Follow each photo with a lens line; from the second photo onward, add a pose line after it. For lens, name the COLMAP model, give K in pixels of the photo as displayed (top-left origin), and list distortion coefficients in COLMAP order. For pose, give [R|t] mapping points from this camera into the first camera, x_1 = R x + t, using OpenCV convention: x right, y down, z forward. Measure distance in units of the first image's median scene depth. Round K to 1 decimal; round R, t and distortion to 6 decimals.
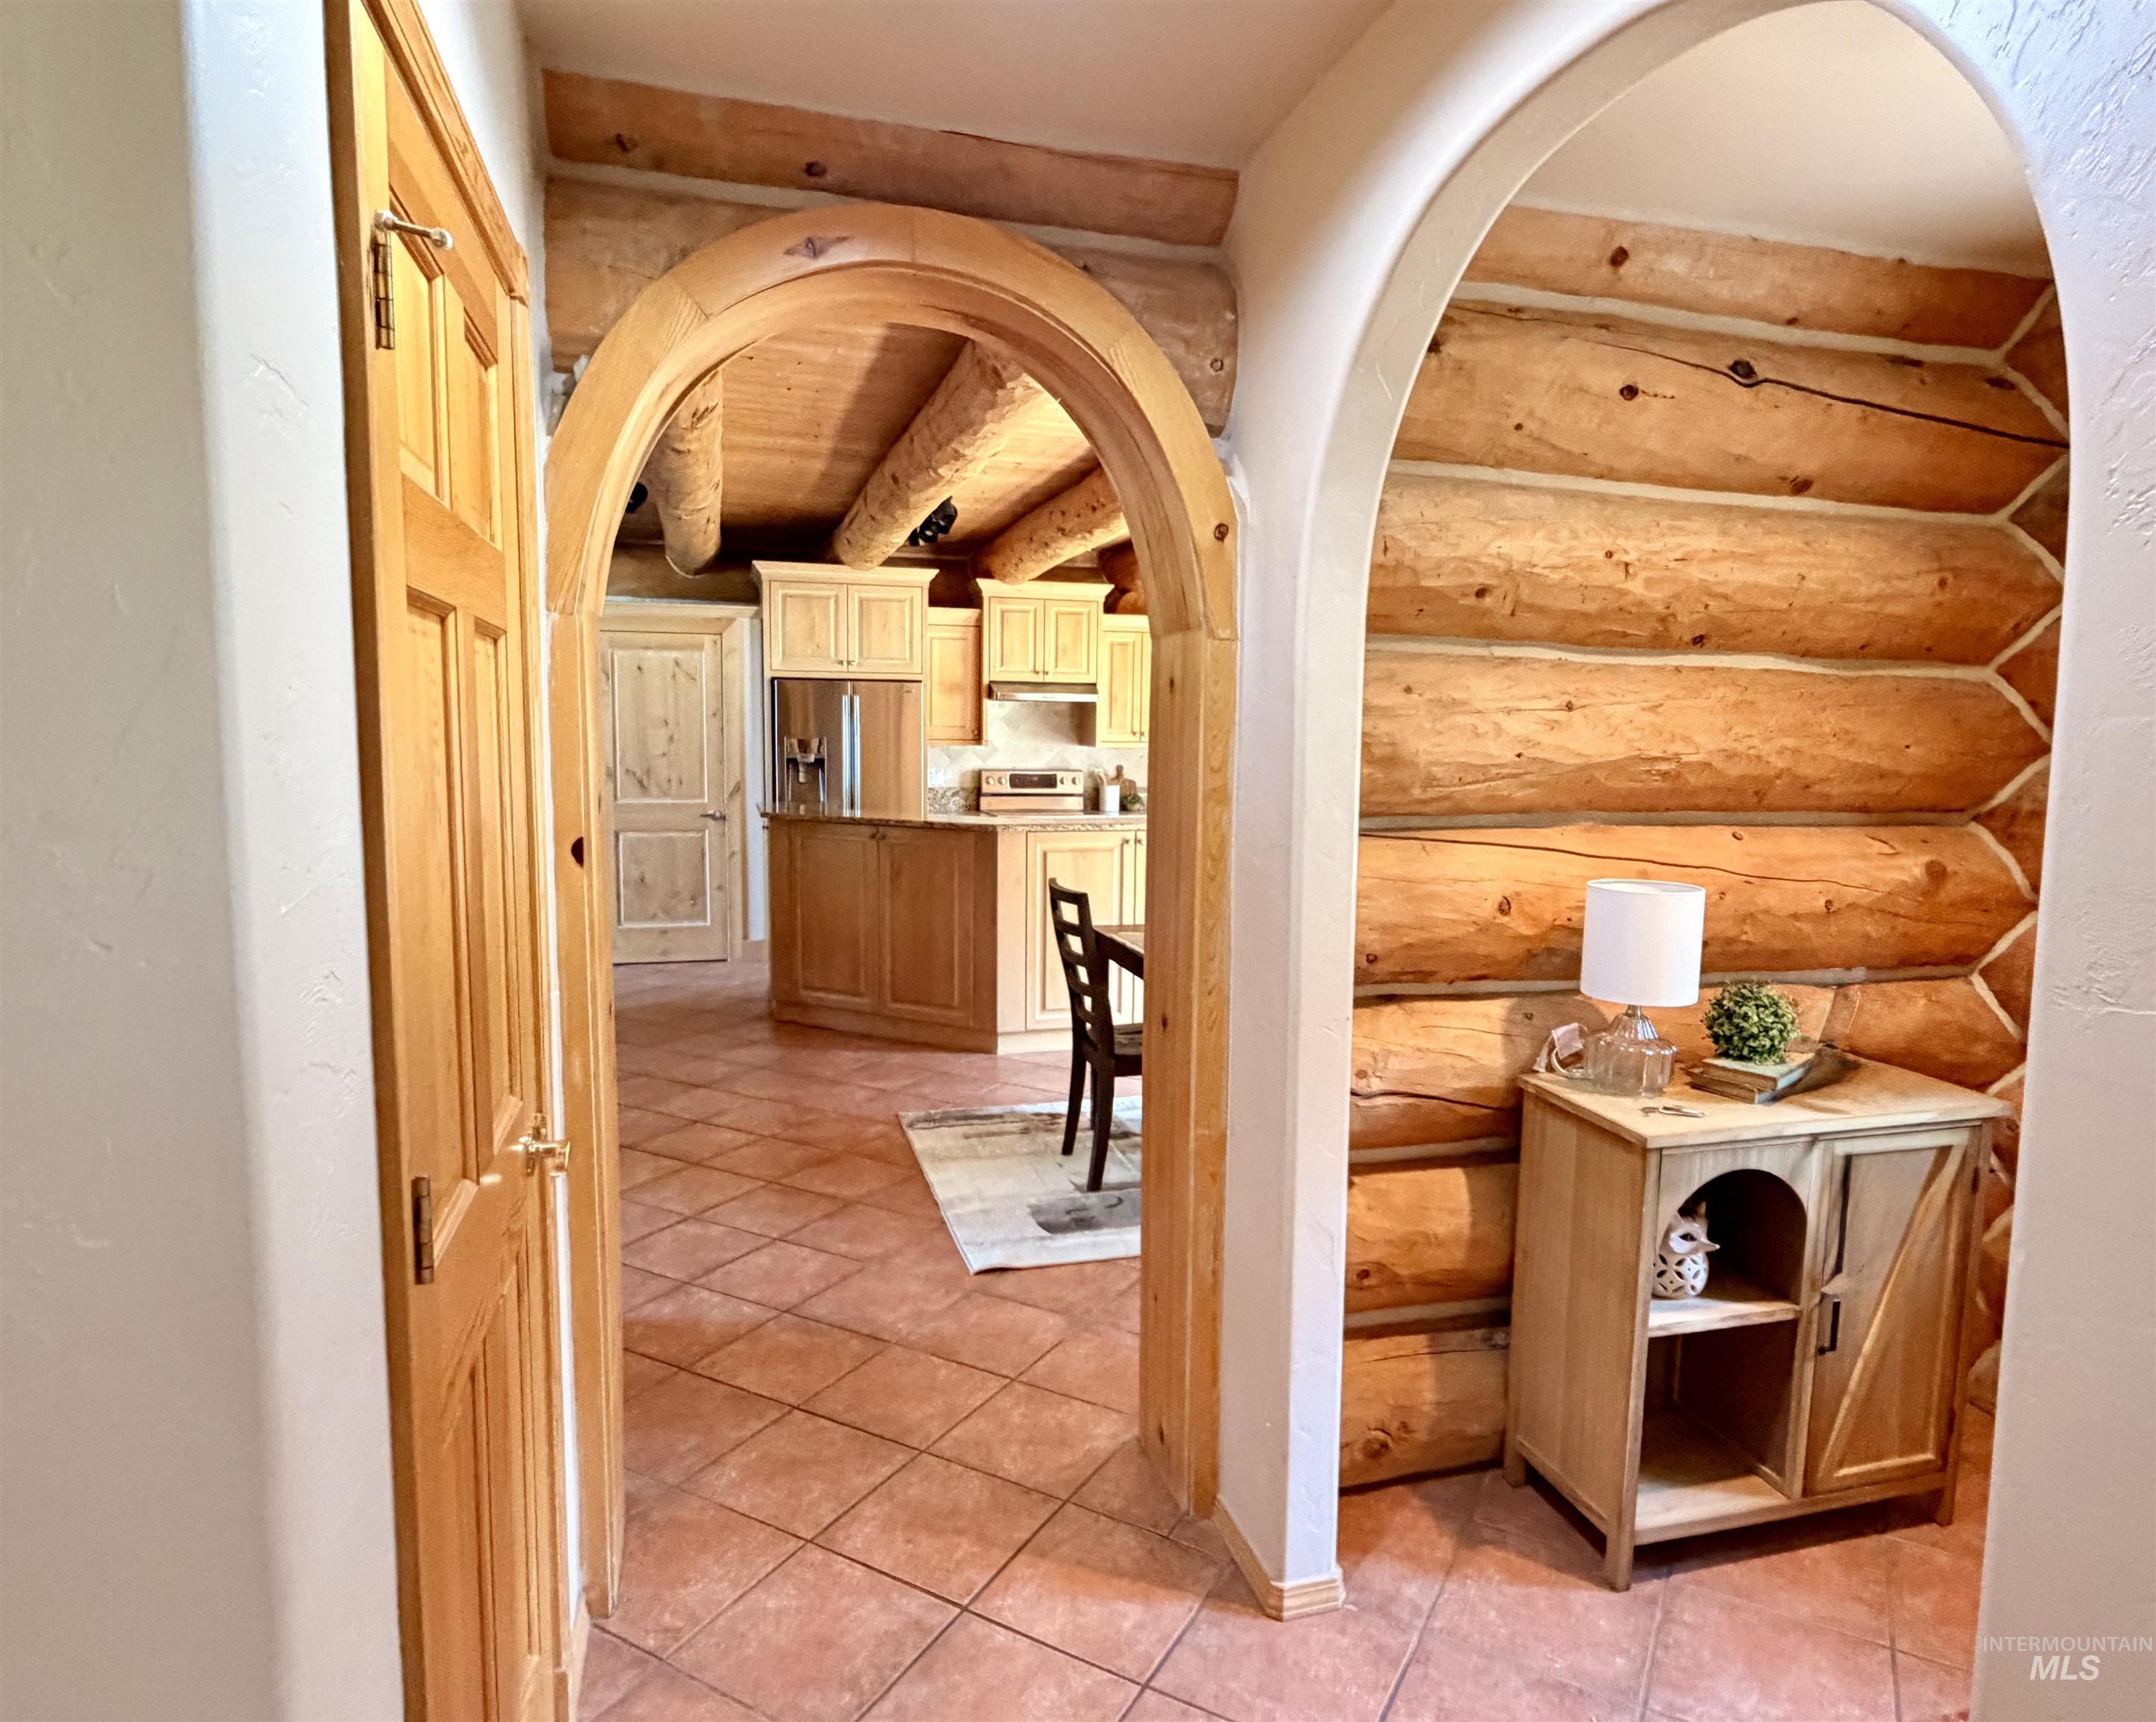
lens RADIAL K [[1285.2, 0, 1082.0], [0, 1285.2, 866.8], [0, 0, 1]] dist [0.001020, 0.000070]
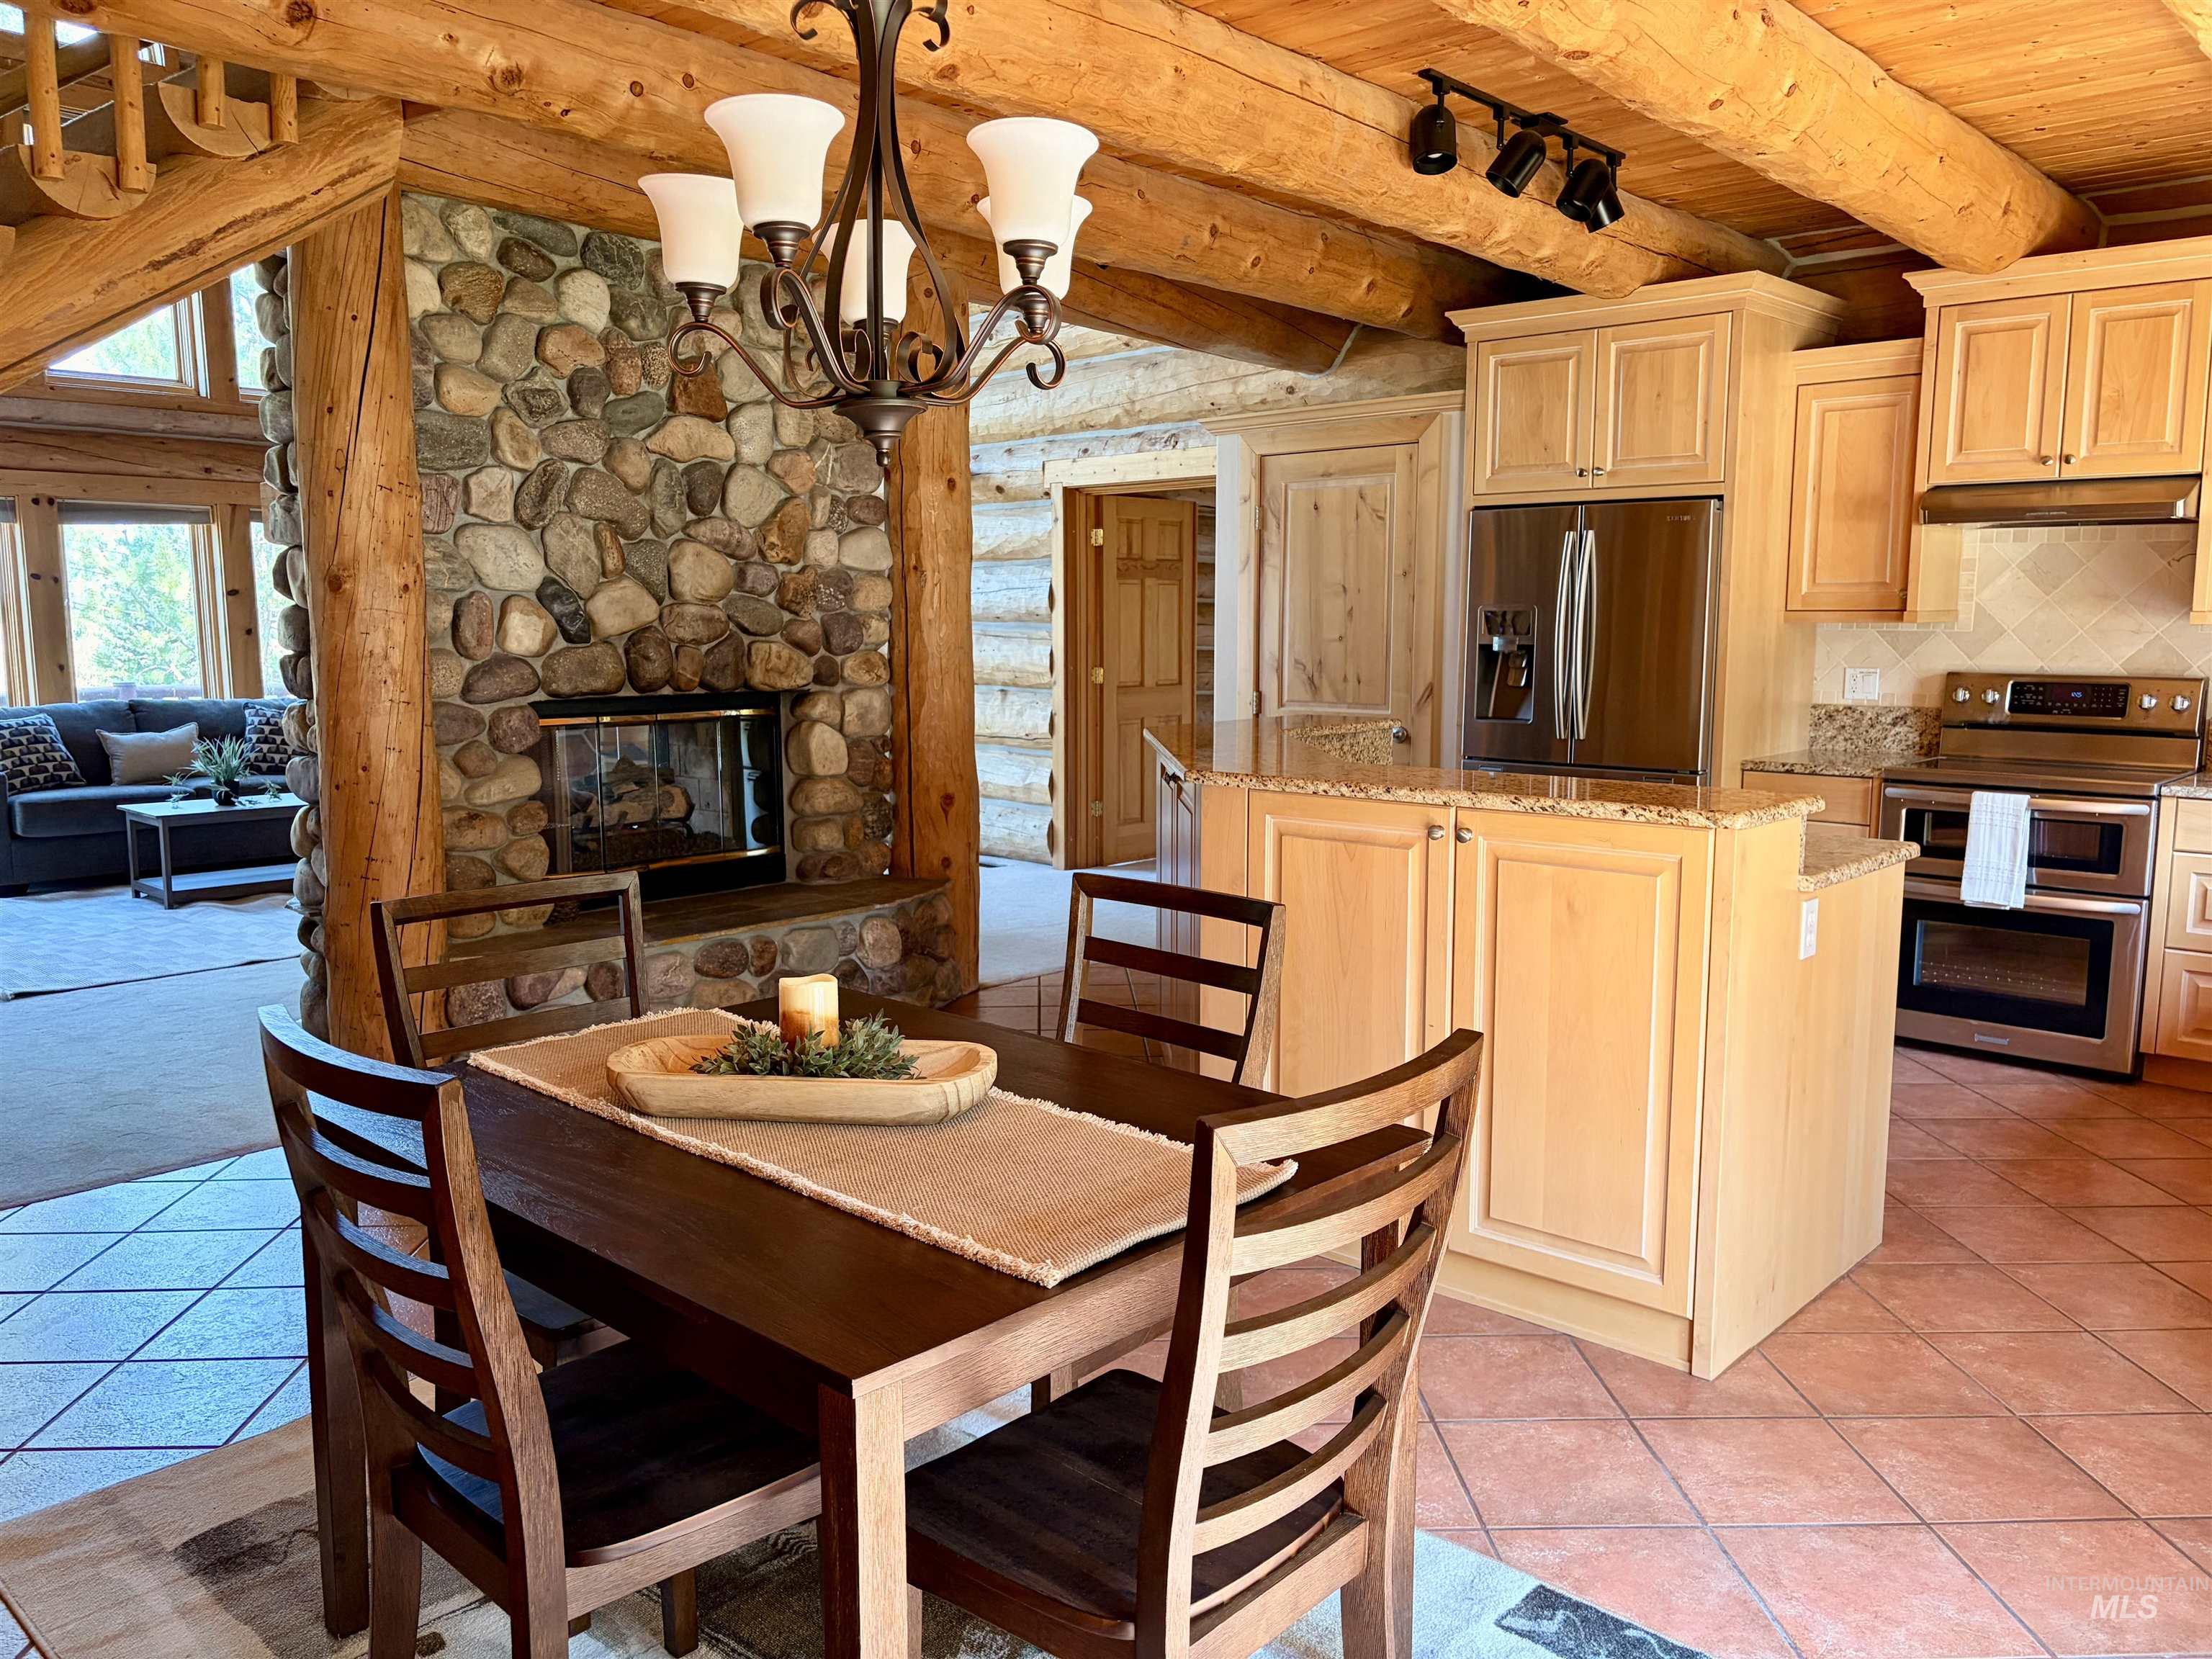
lens RADIAL K [[1665.2, 0, 1106.8], [0, 1665.2, 833.2], [0, 0, 1]] dist [-0.002850, -0.004454]
pose [[0.522825, 0.098073, -0.846780, 0.332571], [-0.081974, 0.994540, 0.064574, -0.033457], [0.848490, 0.035653, 0.528010, 0.453390]]
